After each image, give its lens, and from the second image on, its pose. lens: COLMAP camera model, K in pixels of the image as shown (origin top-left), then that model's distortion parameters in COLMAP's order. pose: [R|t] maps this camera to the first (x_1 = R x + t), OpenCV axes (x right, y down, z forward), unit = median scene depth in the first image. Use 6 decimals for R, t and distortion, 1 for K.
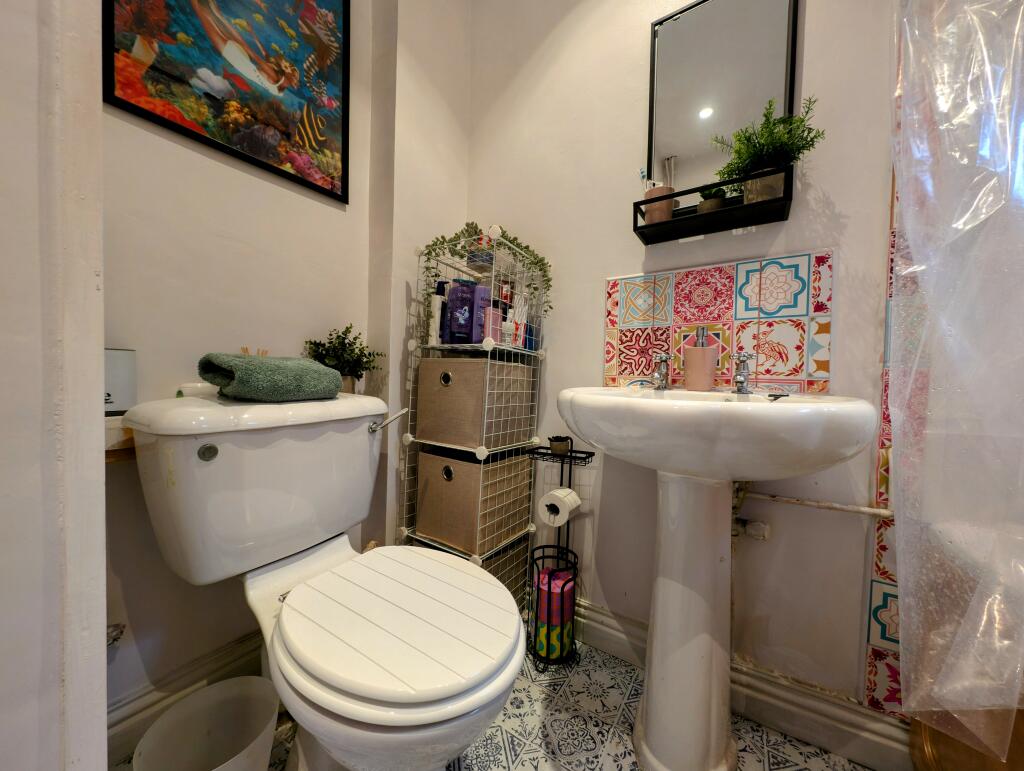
lens RADIAL K [[365.1, 0, 512.1], [0, 365.1, 387.0], [0, 0, 1]] dist [0.000909, -0.000655]
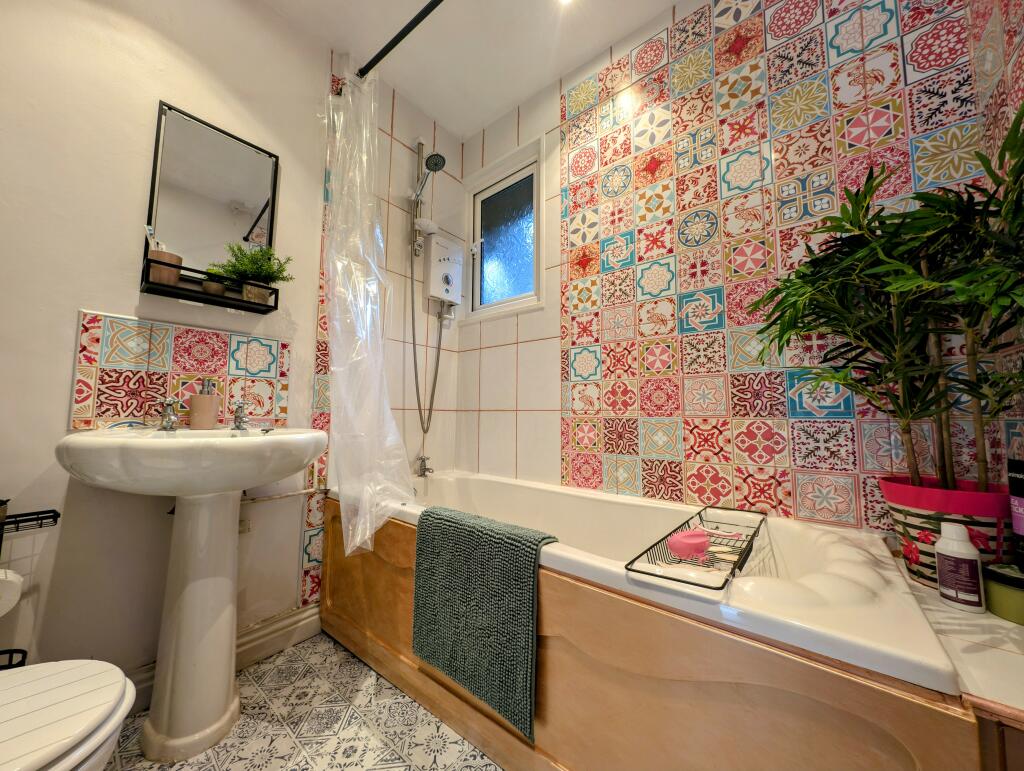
lens RADIAL K [[365.1, 0, 513.0], [0, 365.1, 386.5], [0, 0, 1]] dist [0.000909, -0.000655]
pose [[0.109346, 0.061504, 0.992099, -0.611844], [0.018601, 0.997783, -0.063907, -0.036038], [-0.993830, 0.025442, 0.107959, -0.187098]]
